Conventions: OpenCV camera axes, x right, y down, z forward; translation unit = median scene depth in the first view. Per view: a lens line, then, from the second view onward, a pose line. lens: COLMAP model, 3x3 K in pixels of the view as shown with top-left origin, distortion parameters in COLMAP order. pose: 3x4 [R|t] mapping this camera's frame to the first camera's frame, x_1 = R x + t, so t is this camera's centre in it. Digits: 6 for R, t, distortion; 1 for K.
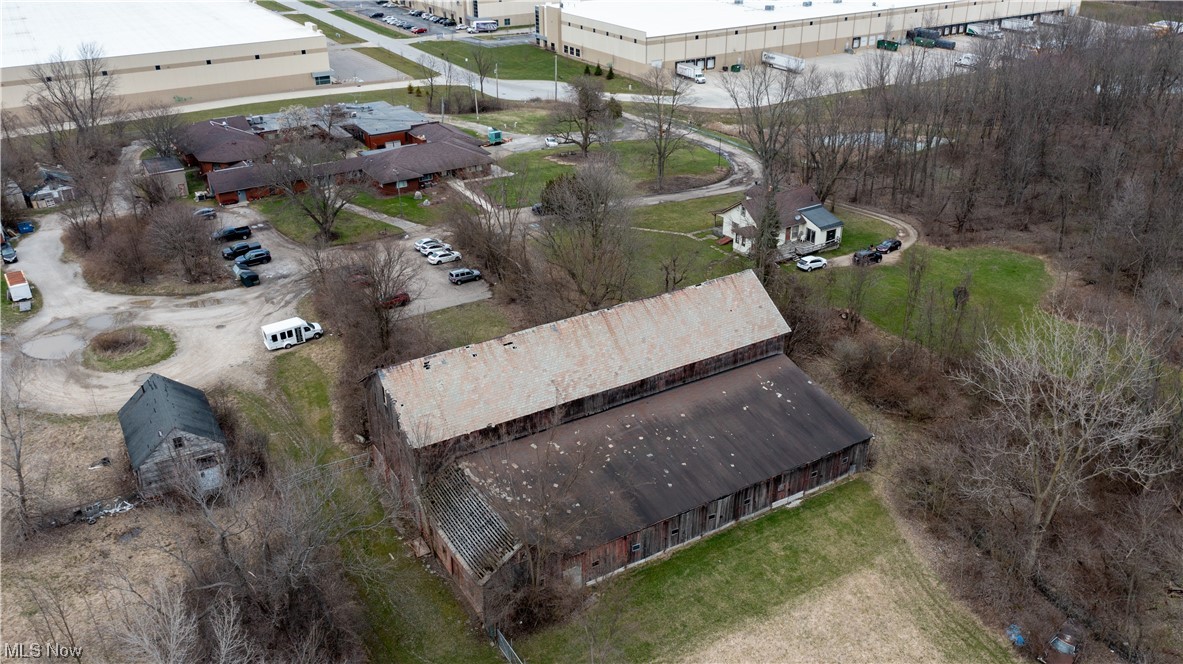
lens RADIAL K [[927.9, 0, 591.5], [0, 927.9, 332.0], [0, 0, 1]] dist [-0.005045, 0.001927]
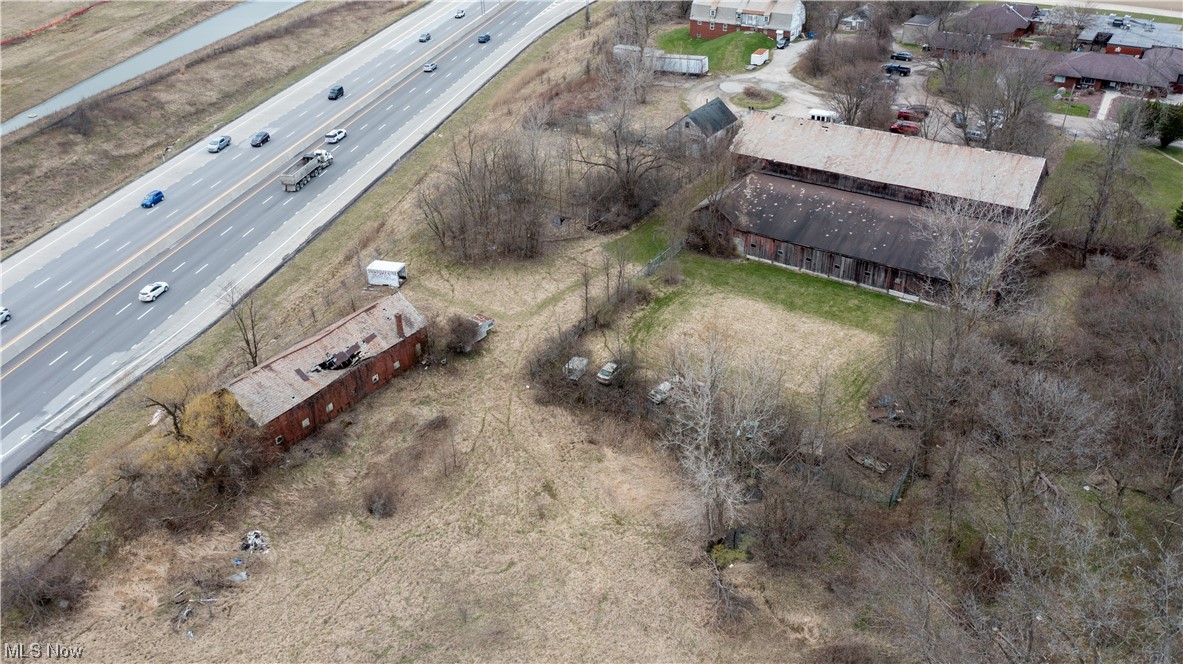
lens RADIAL K [[927.9, 0, 591.5], [0, 927.9, 332.0], [0, 0, 1]] dist [-0.005045, 0.001927]
pose [[0.439660, 0.464673, -0.768621, 0.657095], [-0.397478, 0.868070, 0.297434, 0.002918], [0.805426, 0.174740, 0.566353, -0.077951]]
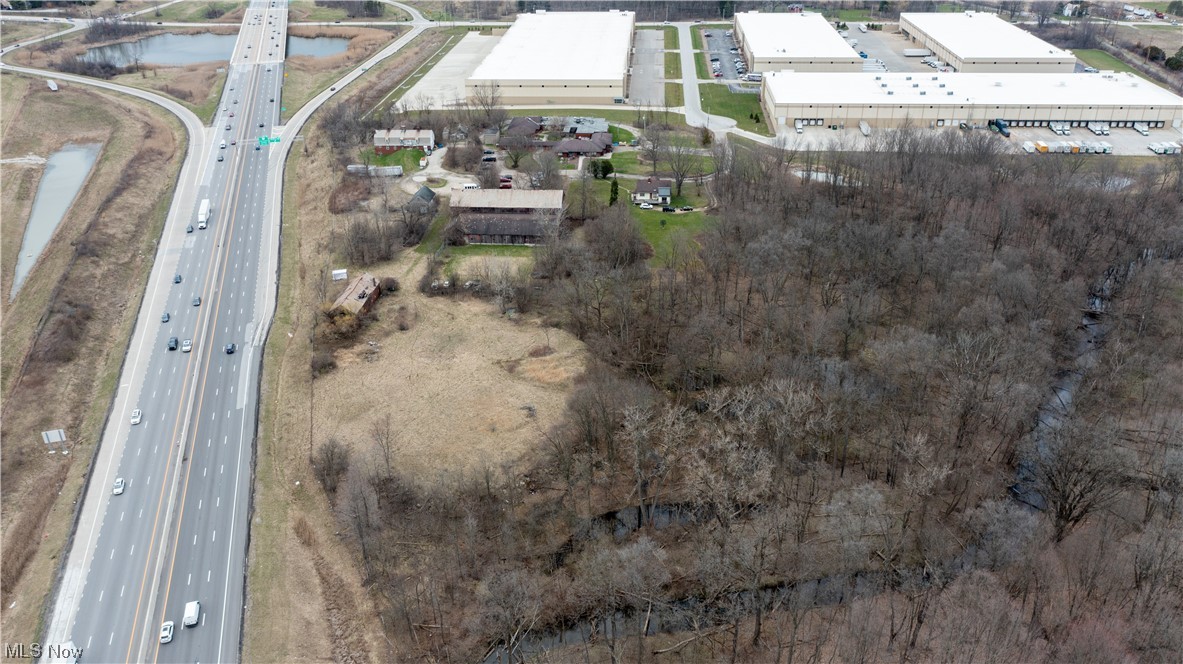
lens RADIAL K [[927.9, 0, 591.5], [0, 927.9, 332.0], [0, 0, 1]] dist [-0.005045, 0.001927]
pose [[0.818056, 0.267830, -0.508971, 1.510992], [-0.258162, 0.961790, 0.091174, 0.068599], [0.513942, 0.056811, 0.855942, -1.307836]]
